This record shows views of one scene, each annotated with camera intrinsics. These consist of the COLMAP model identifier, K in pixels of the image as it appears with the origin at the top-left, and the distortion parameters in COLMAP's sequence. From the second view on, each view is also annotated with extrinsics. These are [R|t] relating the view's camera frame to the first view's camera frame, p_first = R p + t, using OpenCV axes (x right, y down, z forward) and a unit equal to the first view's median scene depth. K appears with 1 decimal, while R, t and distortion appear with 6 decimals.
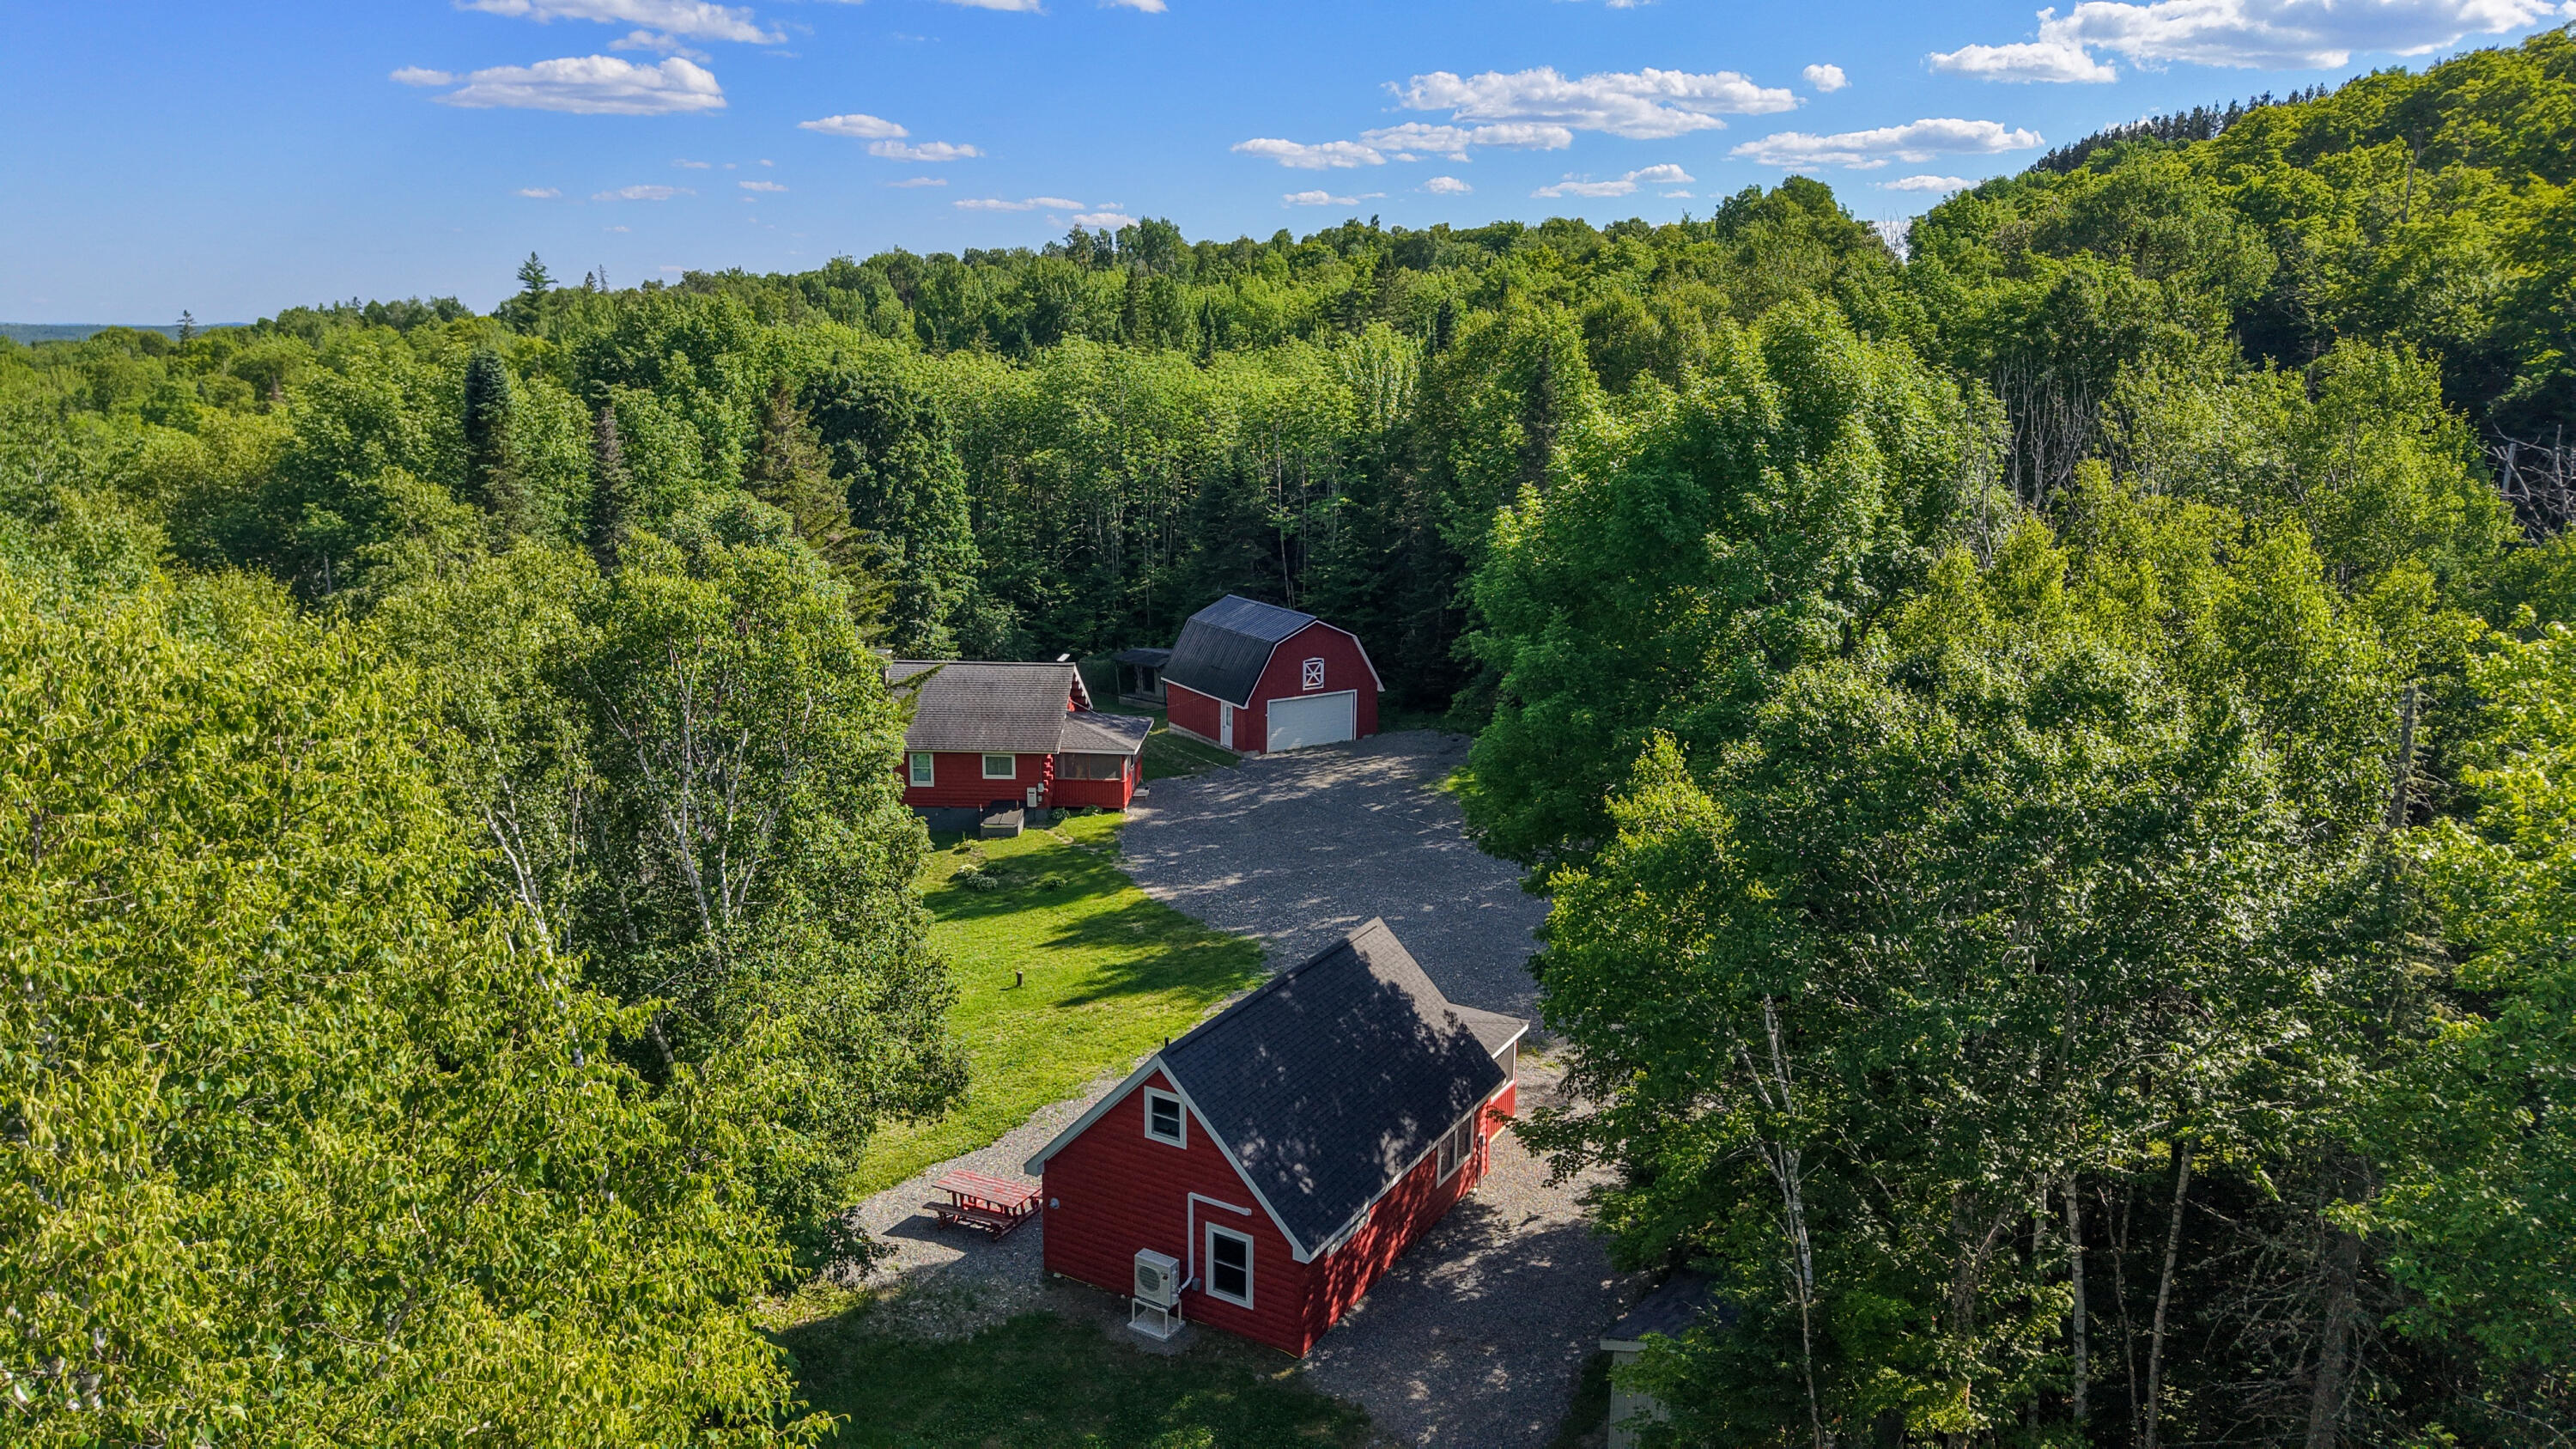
lens RADIAL K [[1734.0, 0, 1305.3], [0, 1734.0, 719.1], [0, 0, 1]] dist [0.096637, -0.108165]
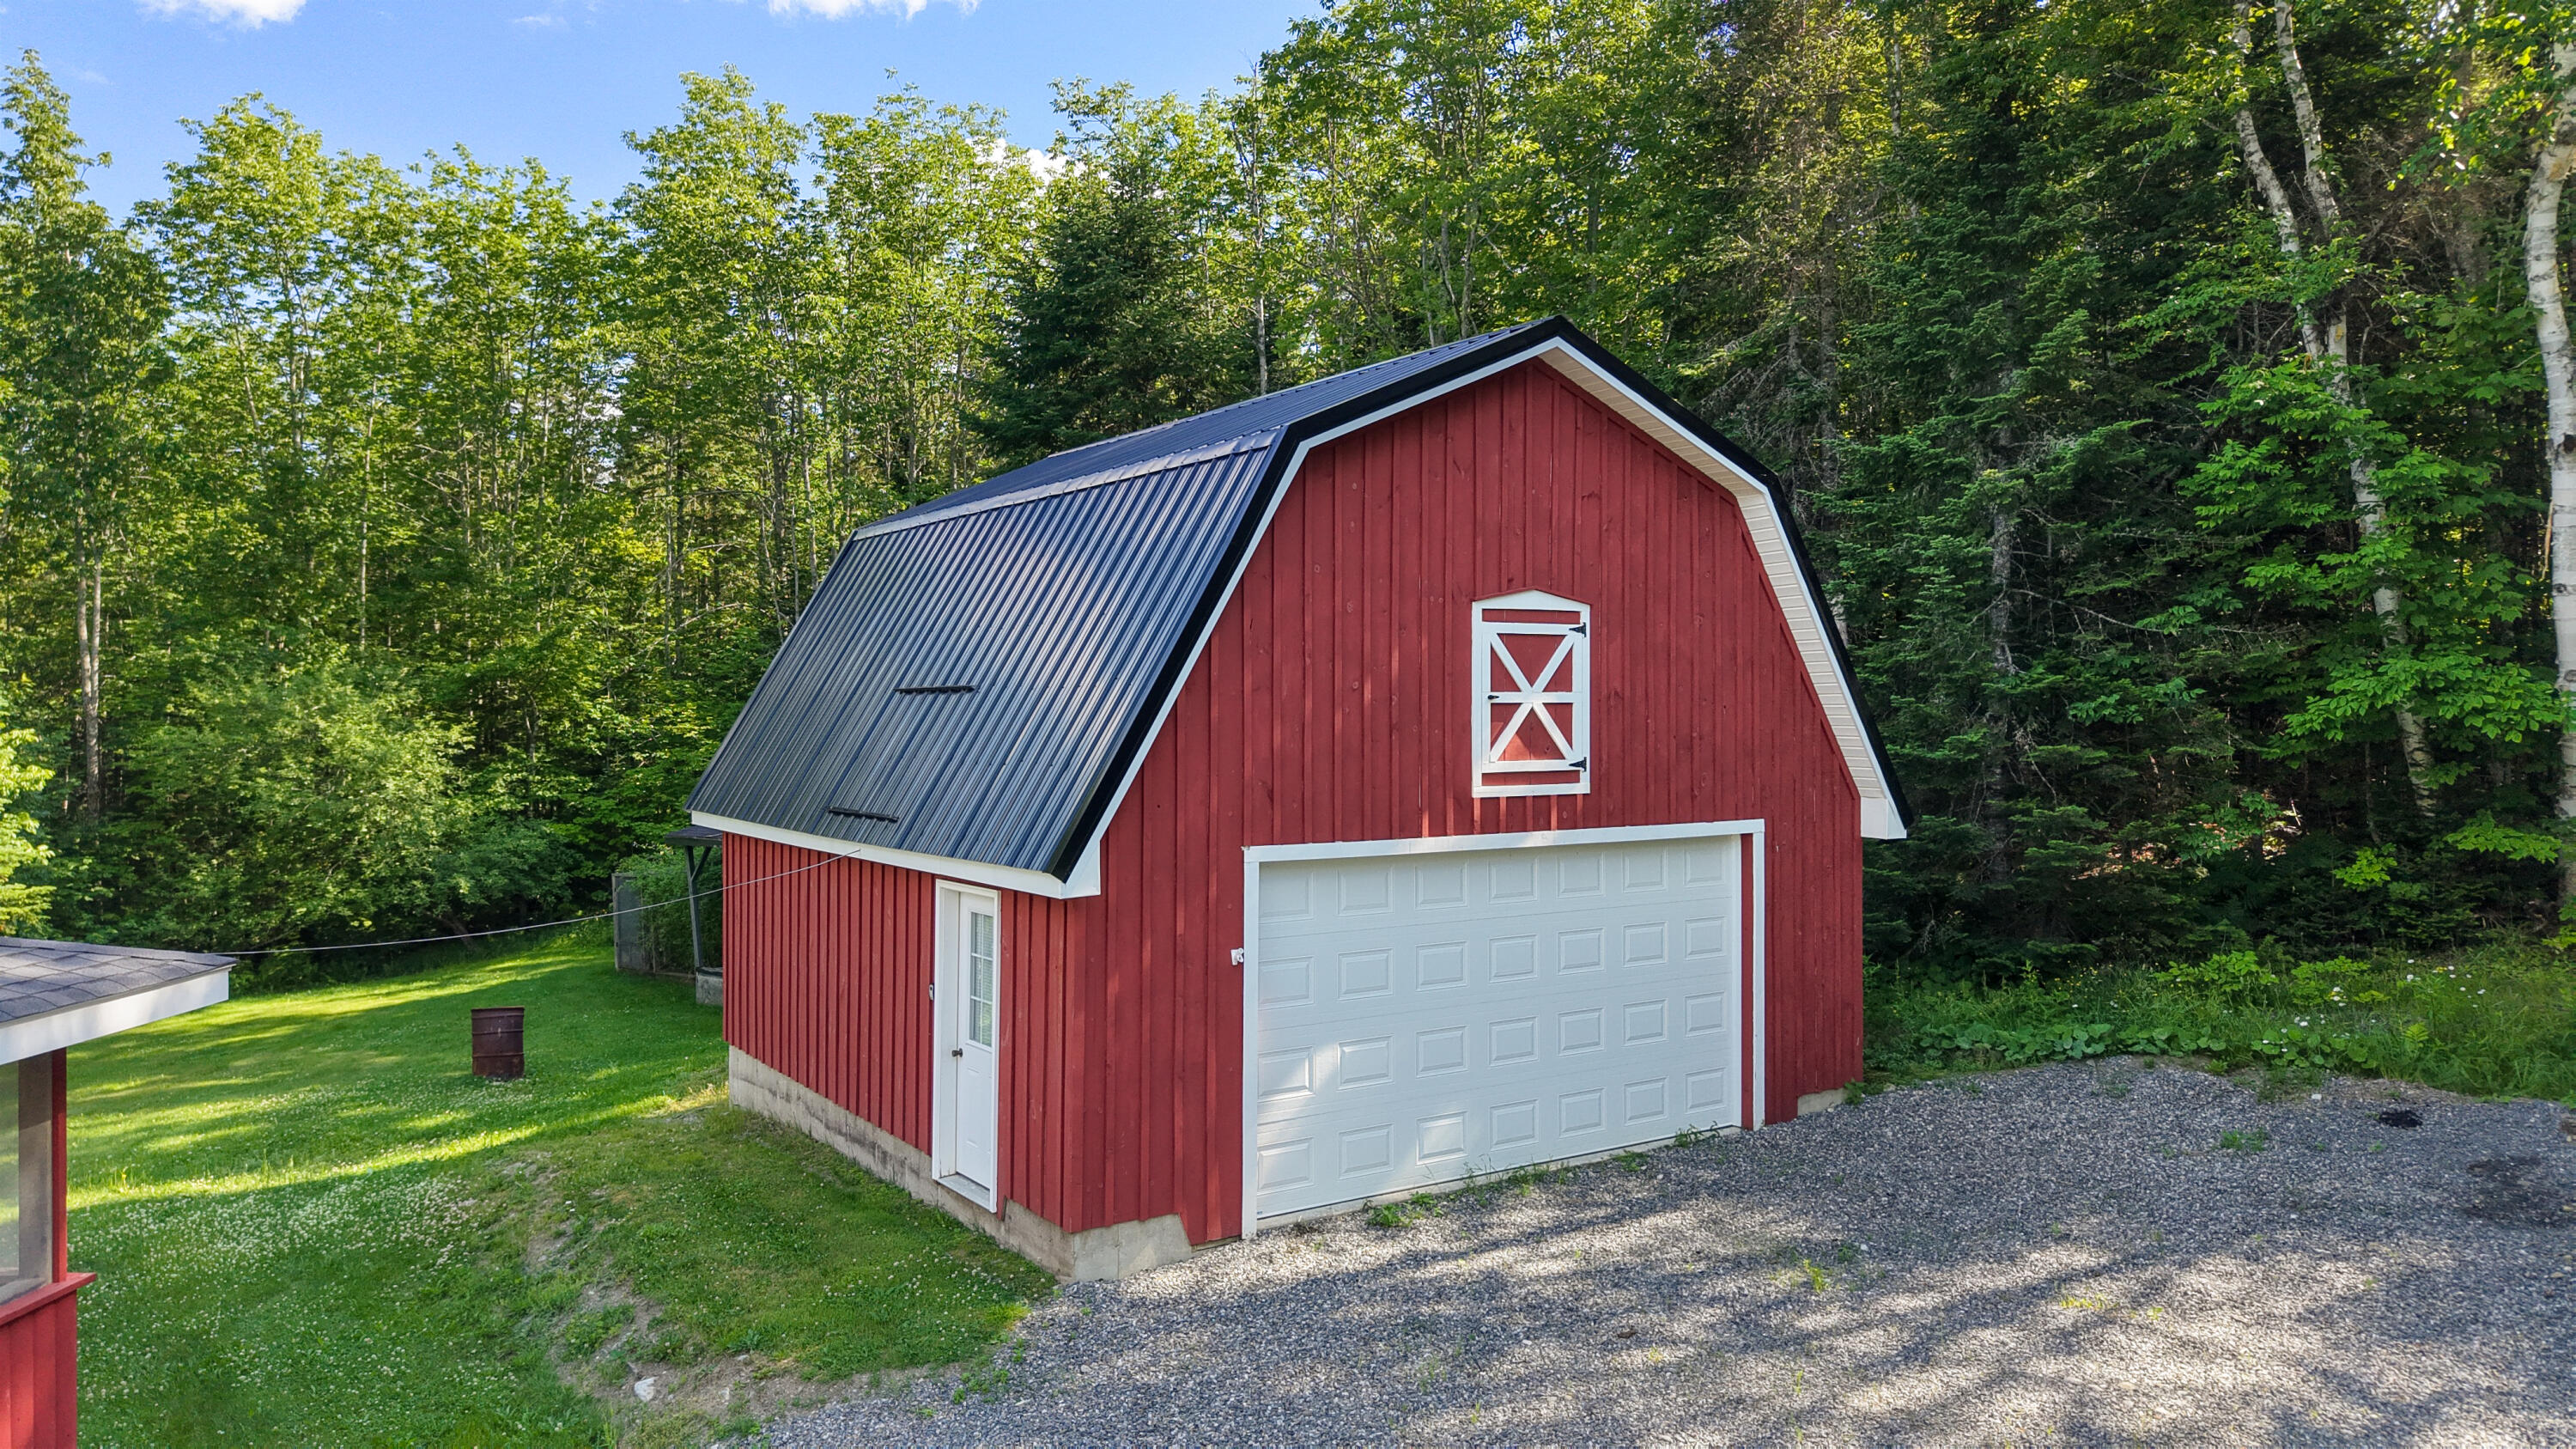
lens RADIAL K [[1733.2, 0, 1288.0], [0, 1733.2, 724.5], [0, 0, 1]] dist [0.064031, -0.057977]
pose [[0.999278, -0.006761, 0.037380, -0.046066], [0.014511, 0.977346, -0.211148, 0.018556], [-0.035106, 0.211539, 0.976739, 1.676669]]
